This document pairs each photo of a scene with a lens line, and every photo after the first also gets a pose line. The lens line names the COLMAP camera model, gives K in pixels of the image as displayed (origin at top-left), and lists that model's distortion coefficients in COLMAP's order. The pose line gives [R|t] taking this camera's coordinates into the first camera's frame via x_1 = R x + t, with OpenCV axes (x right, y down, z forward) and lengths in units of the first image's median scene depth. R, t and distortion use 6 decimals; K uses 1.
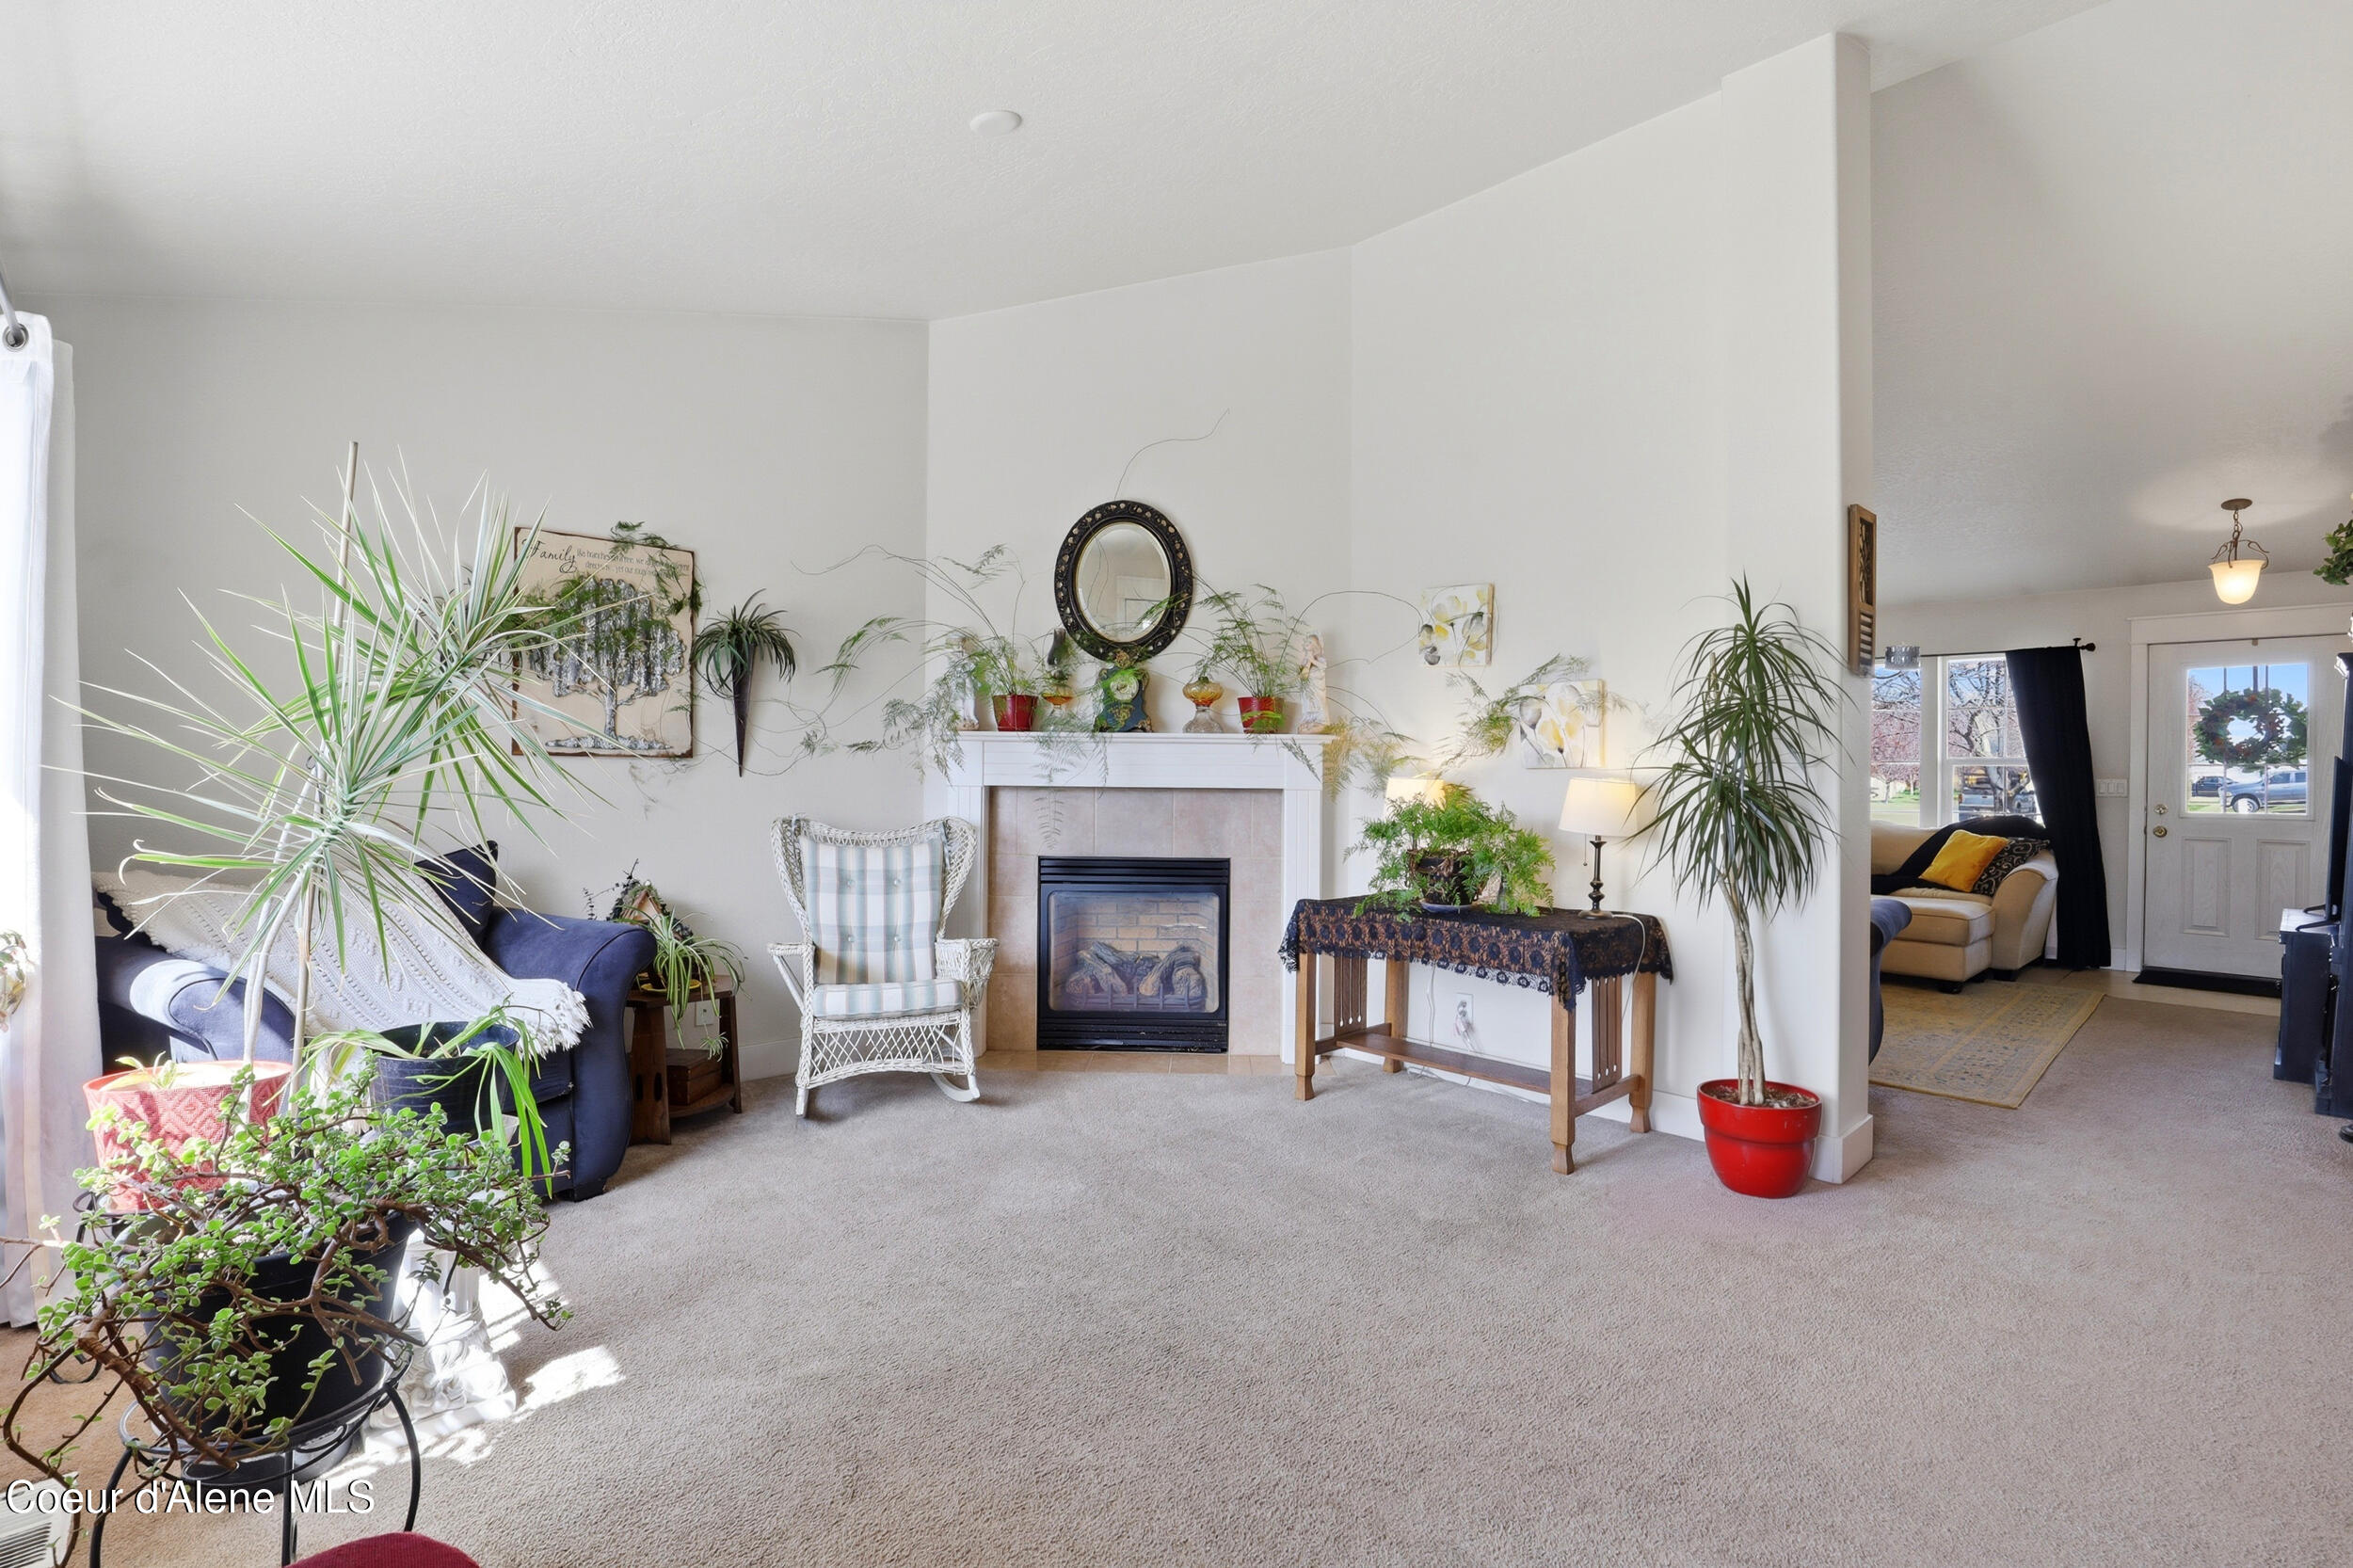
lens RADIAL K [[1104.5, 0, 1170.7], [0, 1104.5, 766.4], [0, 0, 1]] dist [-0.027844, 0.001084]
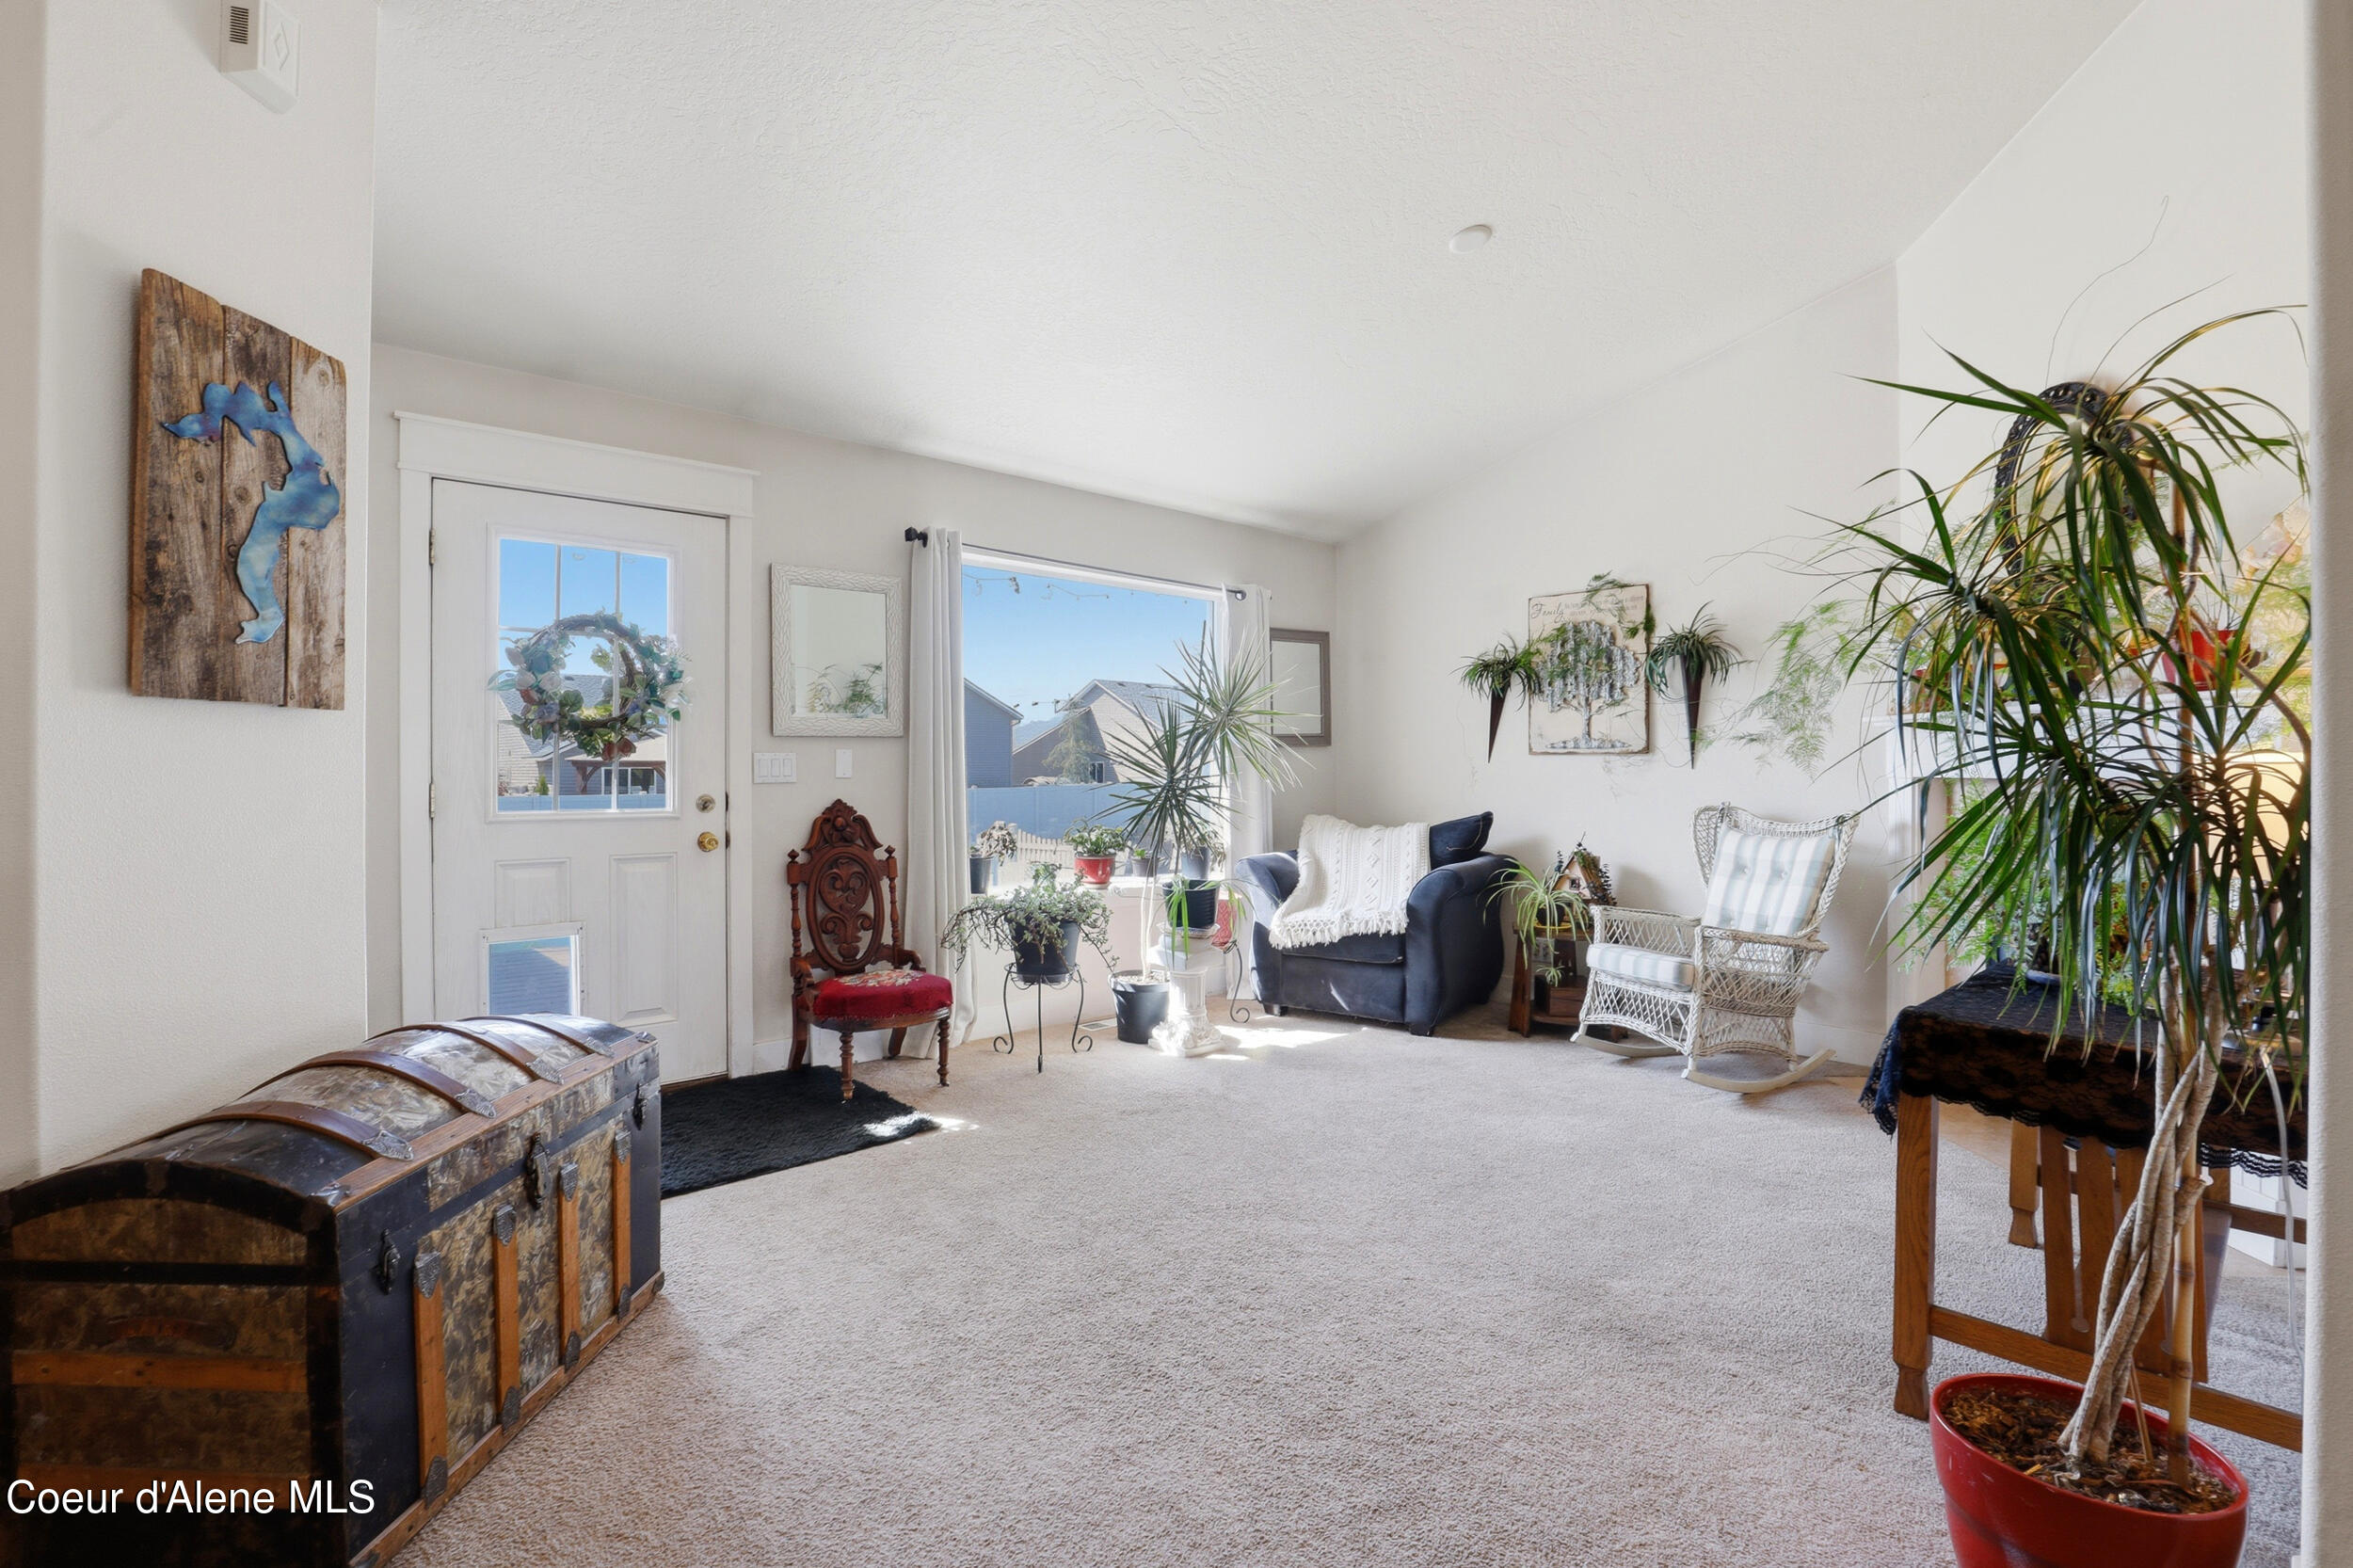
lens RADIAL K [[1092.4, 0, 1174.2], [0, 1092.4, 773.1], [0, 0, 1]] dist [-0.030508, 0.000411]
pose [[-0.022291, -0.005859, -0.999734, 0.747420], [0.006853, 0.999958, -0.006014, 0.016696], [0.999728, -0.006985, -0.022250, 0.483892]]
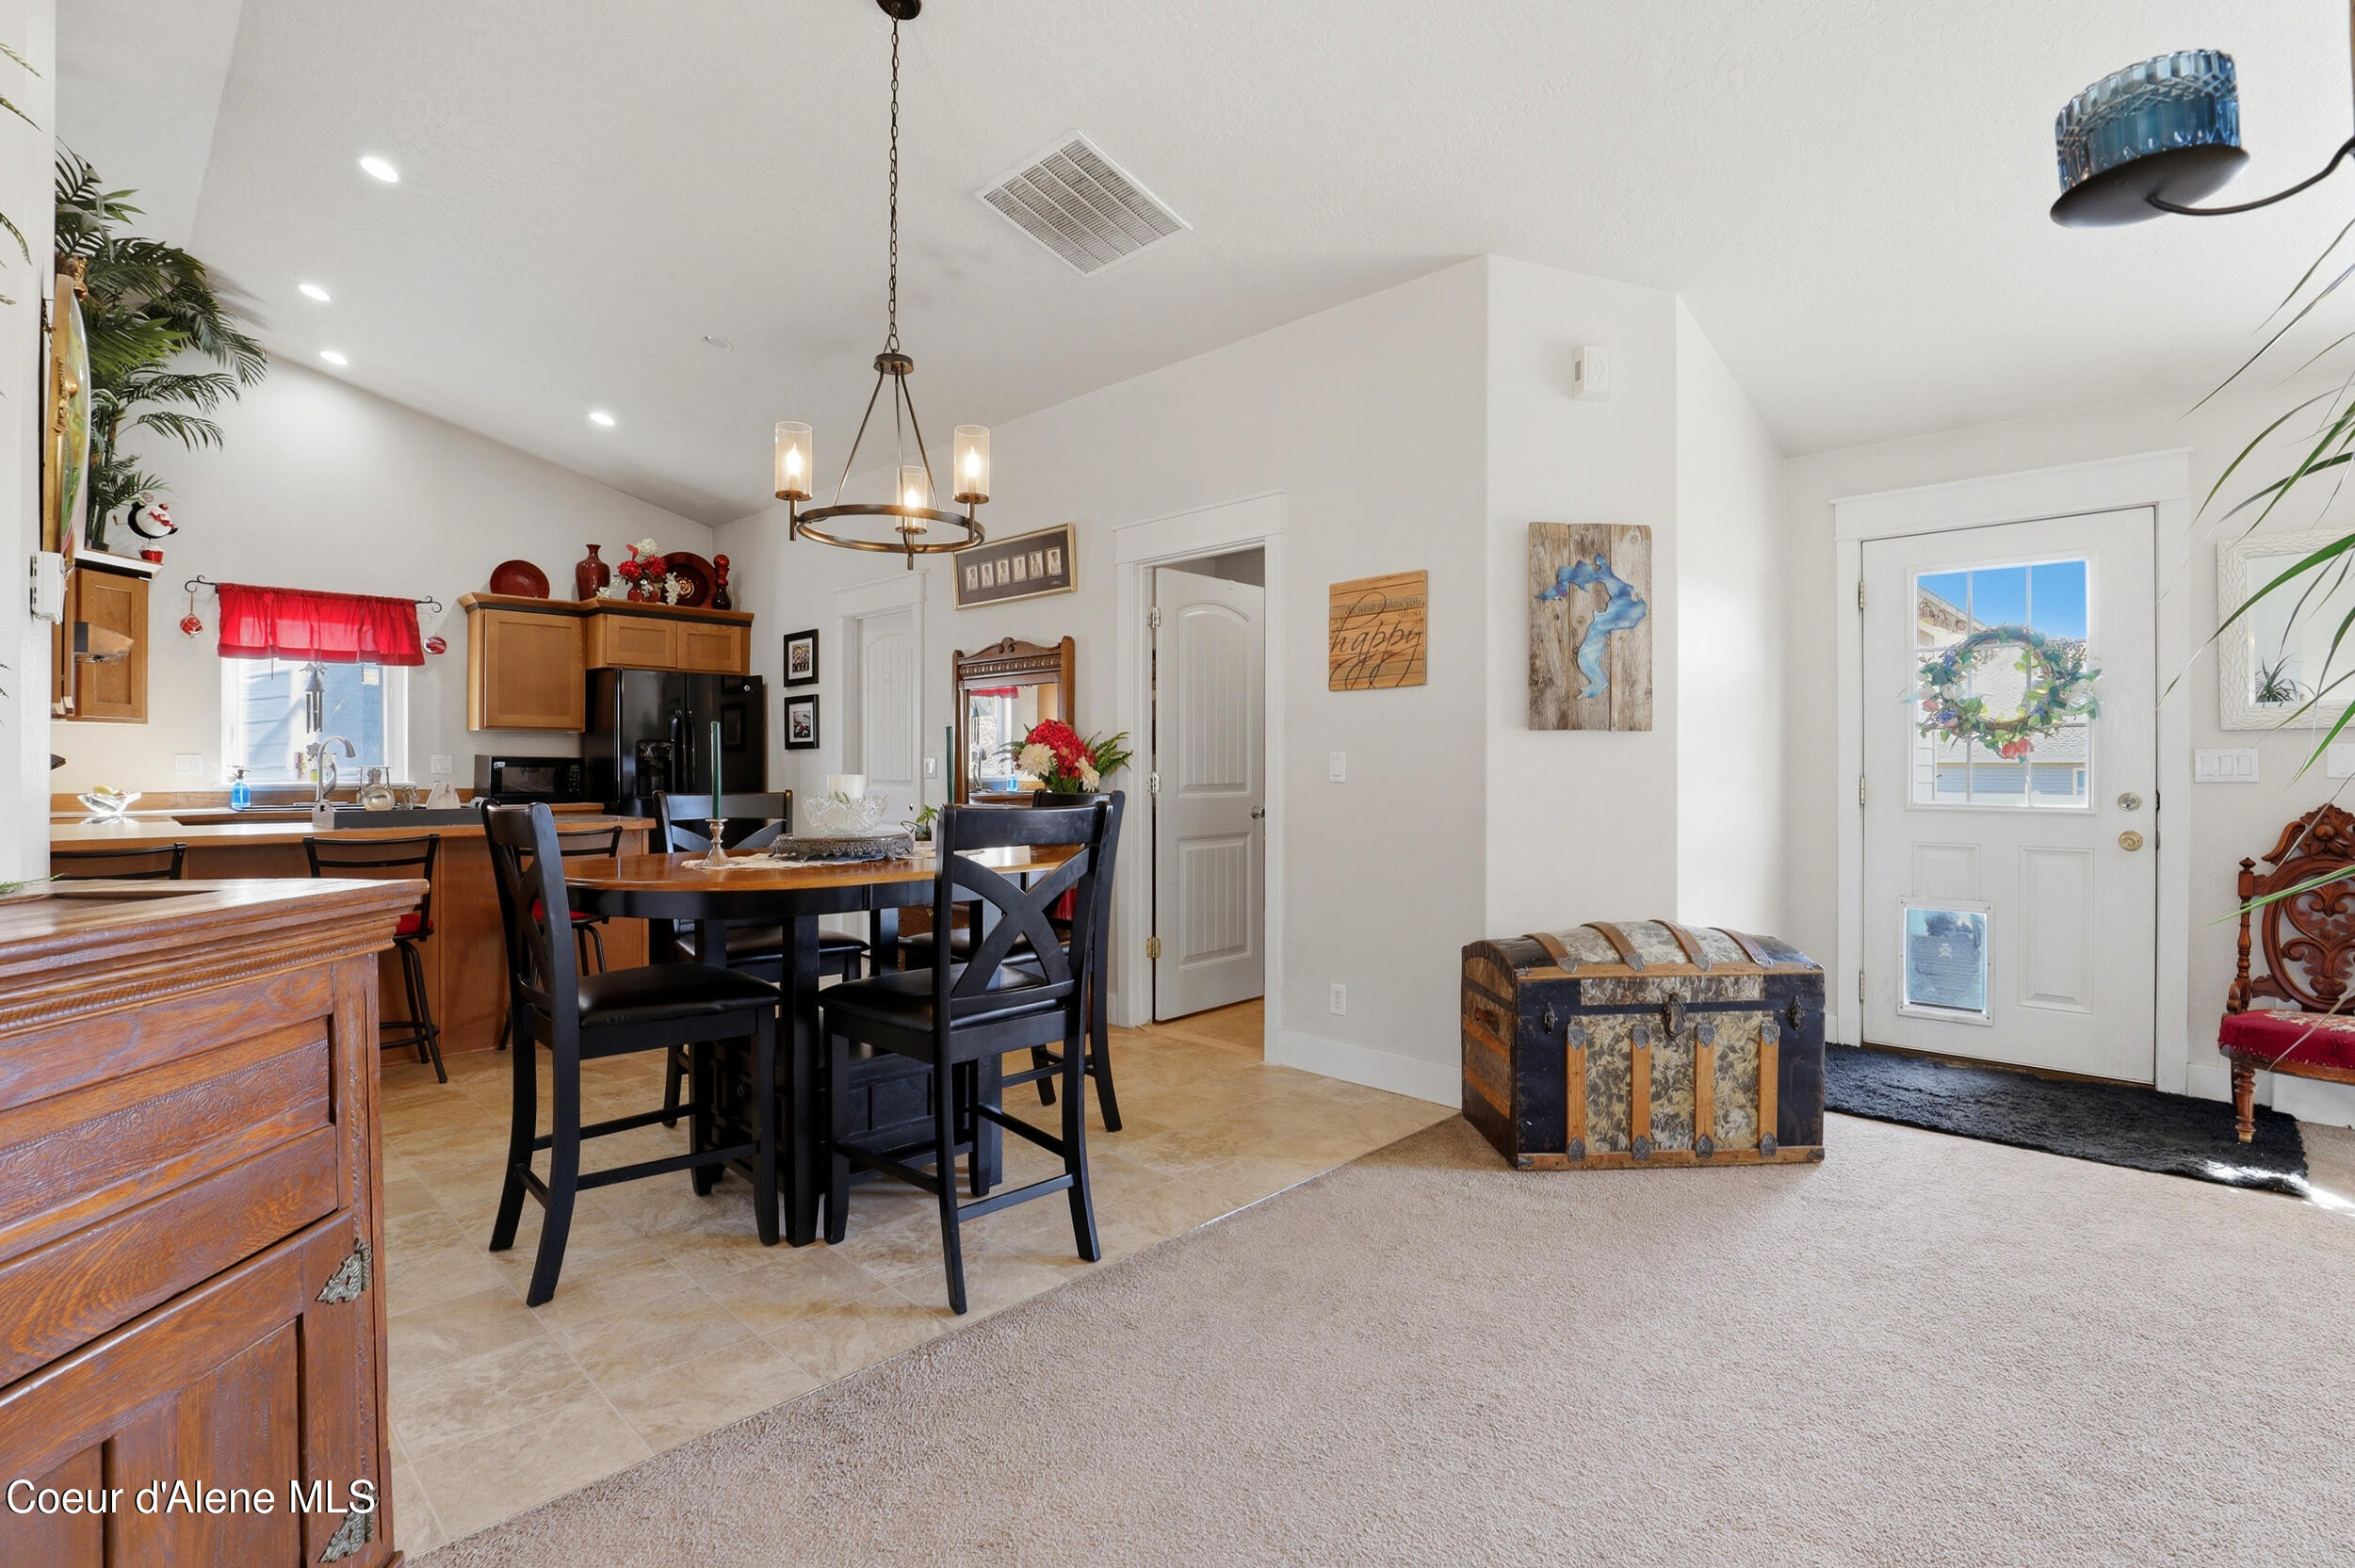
lens RADIAL K [[1105.3, 0, 1171.6], [0, 1105.3, 766.4], [0, 0, 1]] dist [-0.027844, 0.001084]
pose [[-0.999162, -0.011388, -0.039323, 0.668072], [-0.011090, 0.999908, -0.007809, 0.020656], [0.039409, -0.007366, -0.999196, 0.935957]]
